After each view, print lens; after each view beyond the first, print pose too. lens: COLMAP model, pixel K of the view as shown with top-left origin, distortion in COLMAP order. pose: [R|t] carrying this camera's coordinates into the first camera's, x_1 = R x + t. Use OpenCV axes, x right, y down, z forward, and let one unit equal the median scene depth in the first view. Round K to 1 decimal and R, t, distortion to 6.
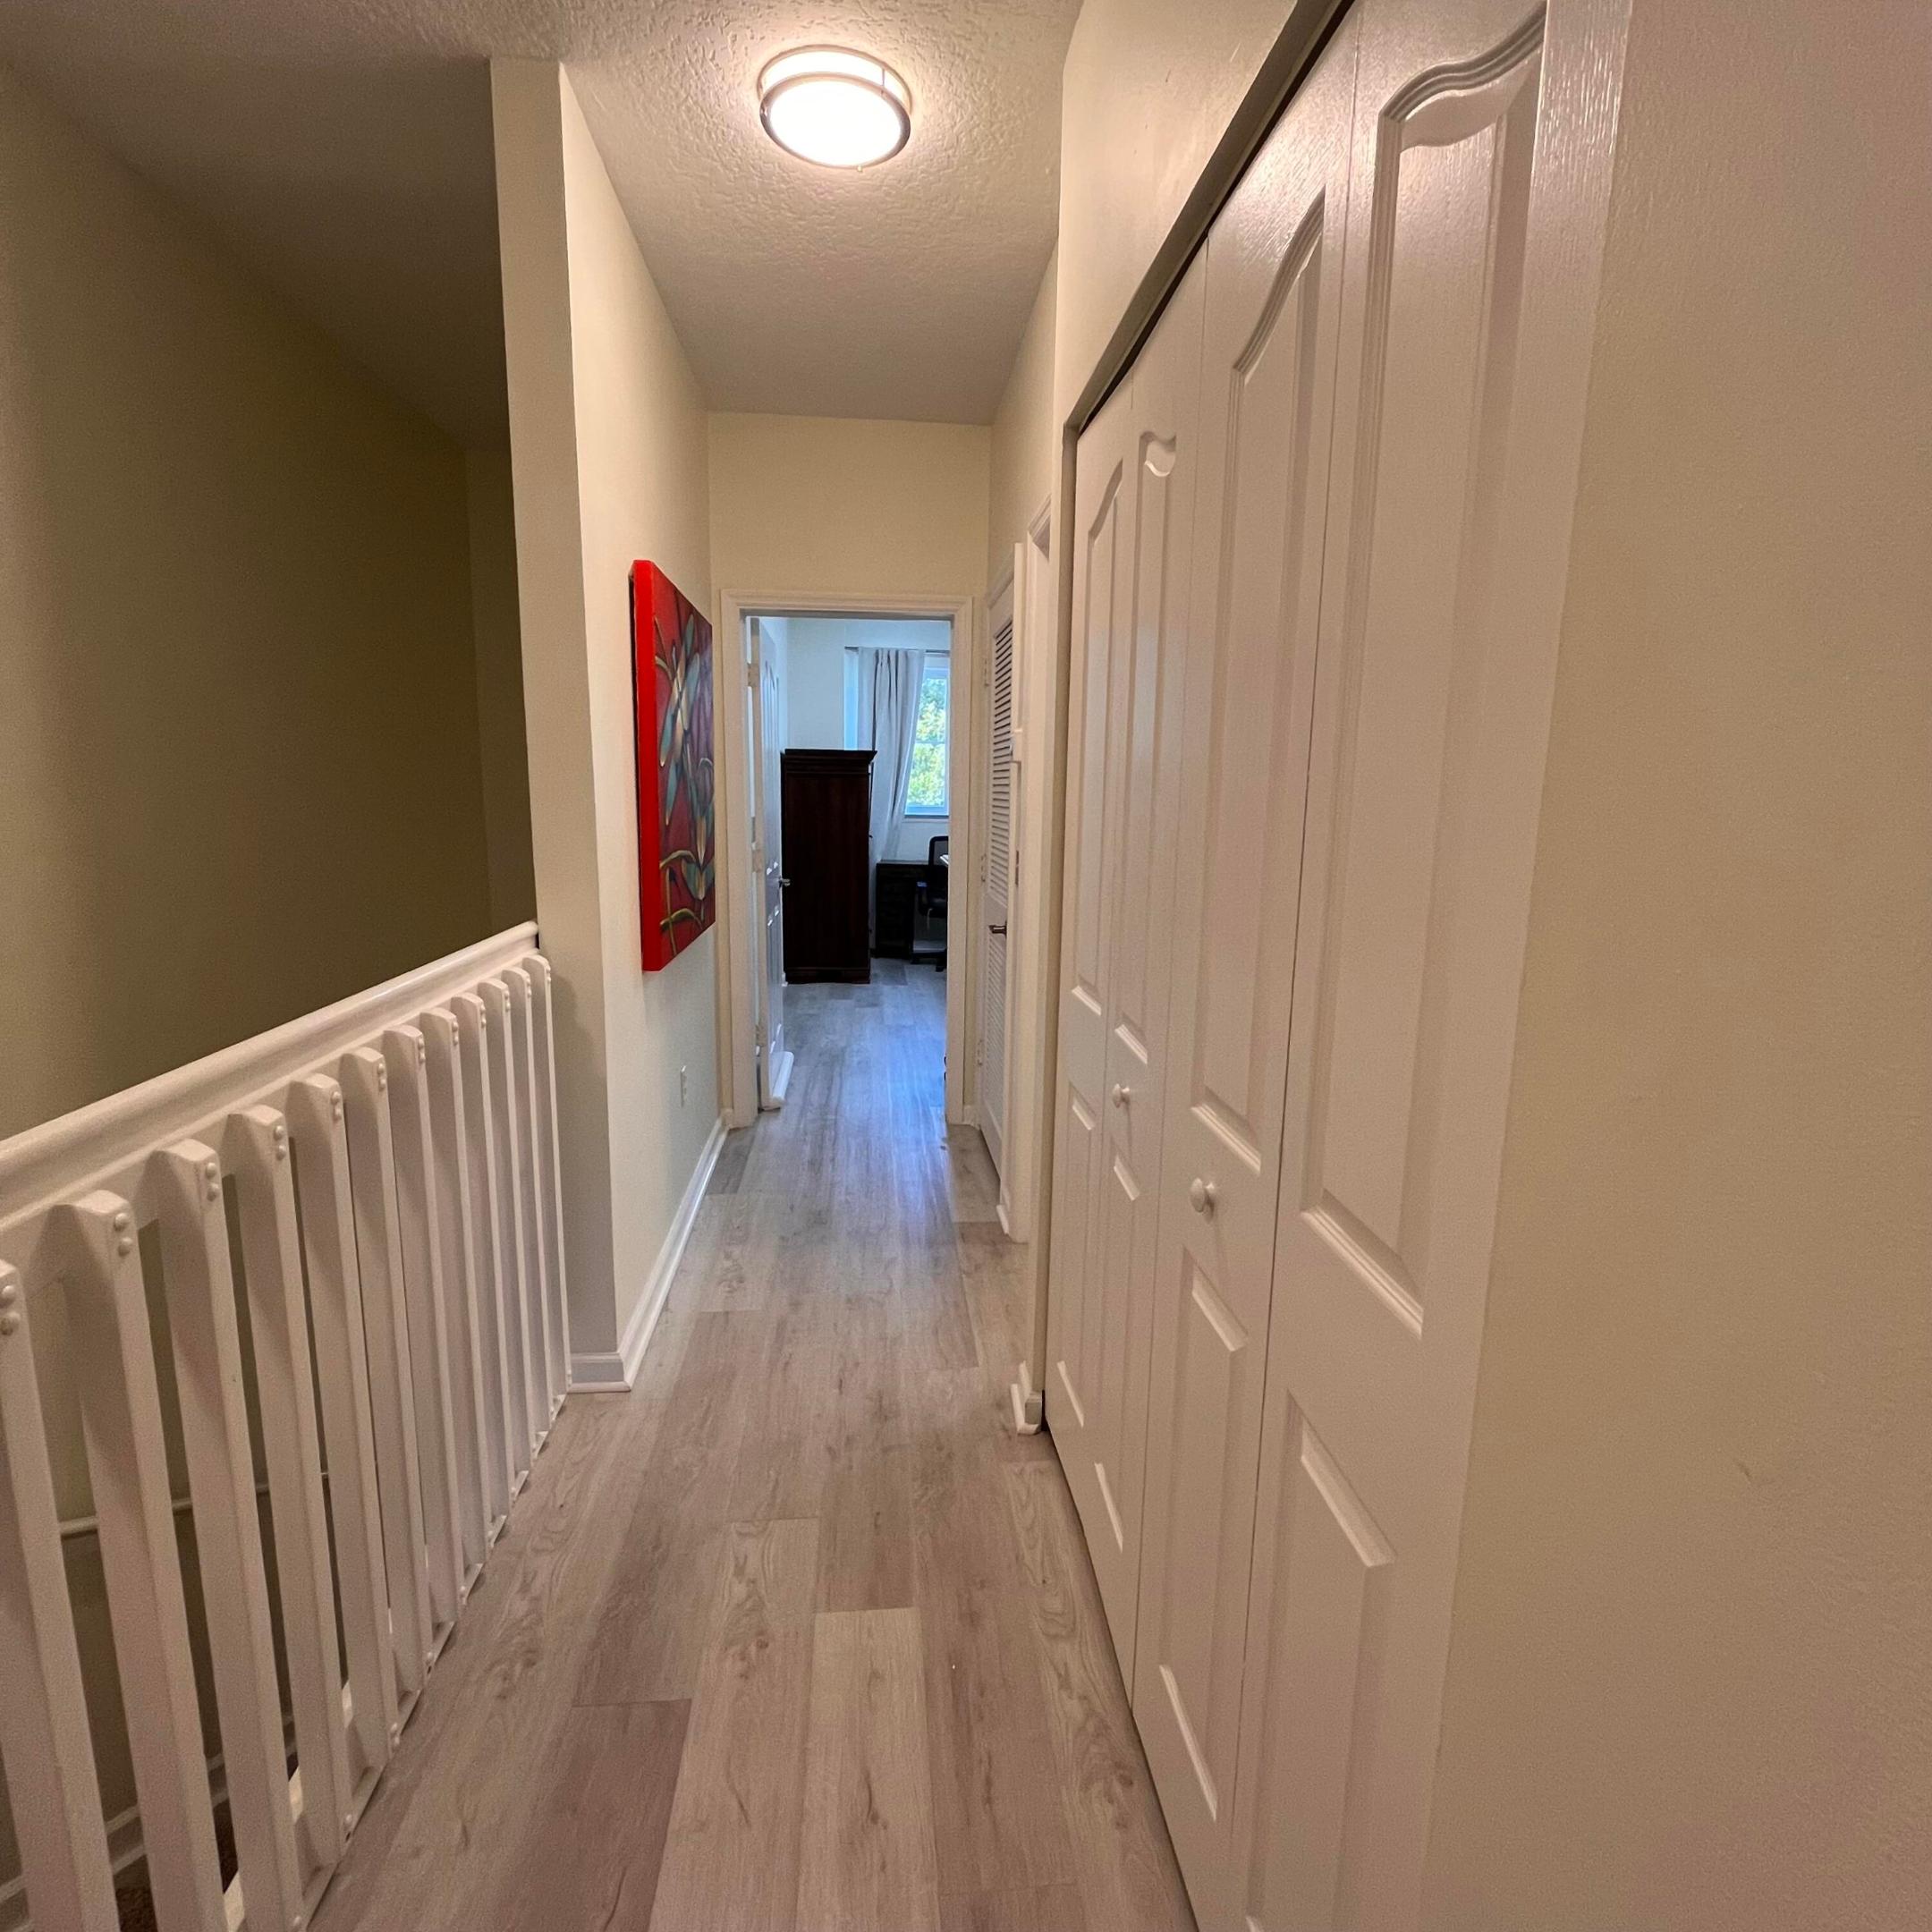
lens RADIAL K [[1104.2, 0, 966.0], [0, 1104.2, 966.0], [0, 0, 1]] dist [0.132392, -0.000474]
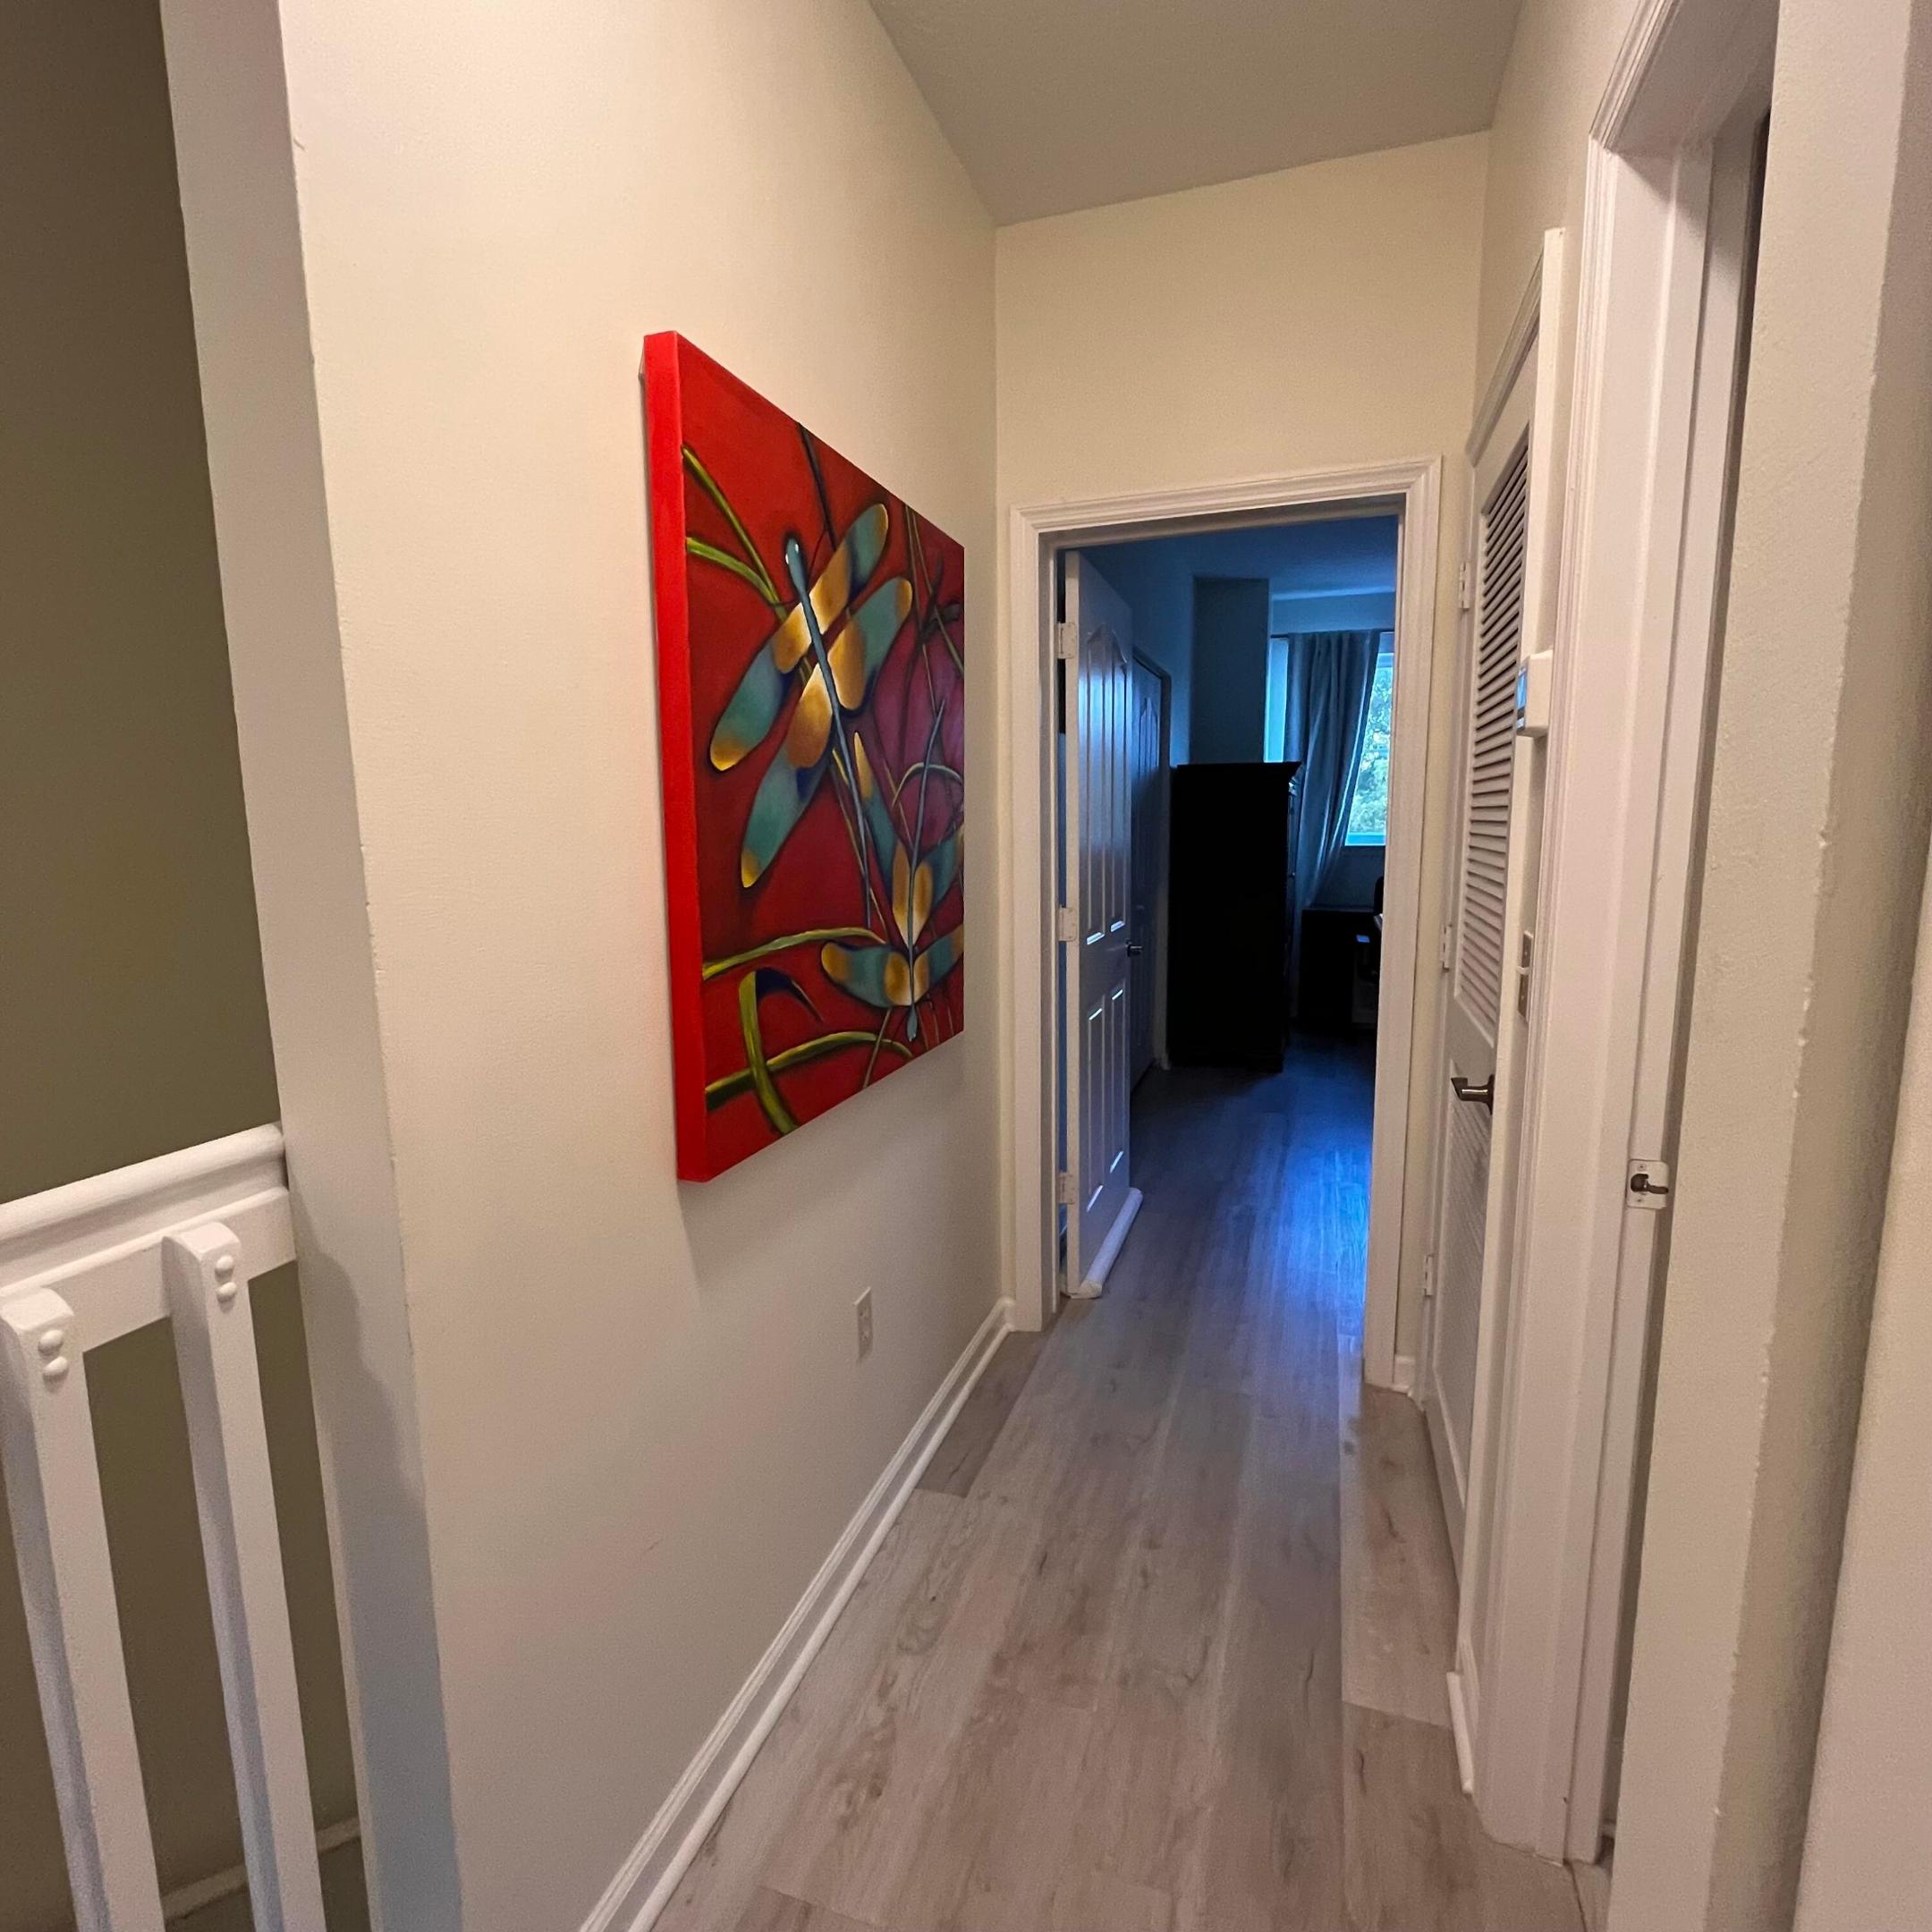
lens RADIAL K [[1040.4, 0, 966.0], [0, 1040.4, 966.0], [0, 0, 1]] dist [-0.000197, -0.002213]
pose [[0.908729, 0.033906, -0.416006, 0.015914], [-0.043735, 0.998943, -0.014116, -0.074749], [0.415088, 0.031022, 0.909252, 0.520303]]
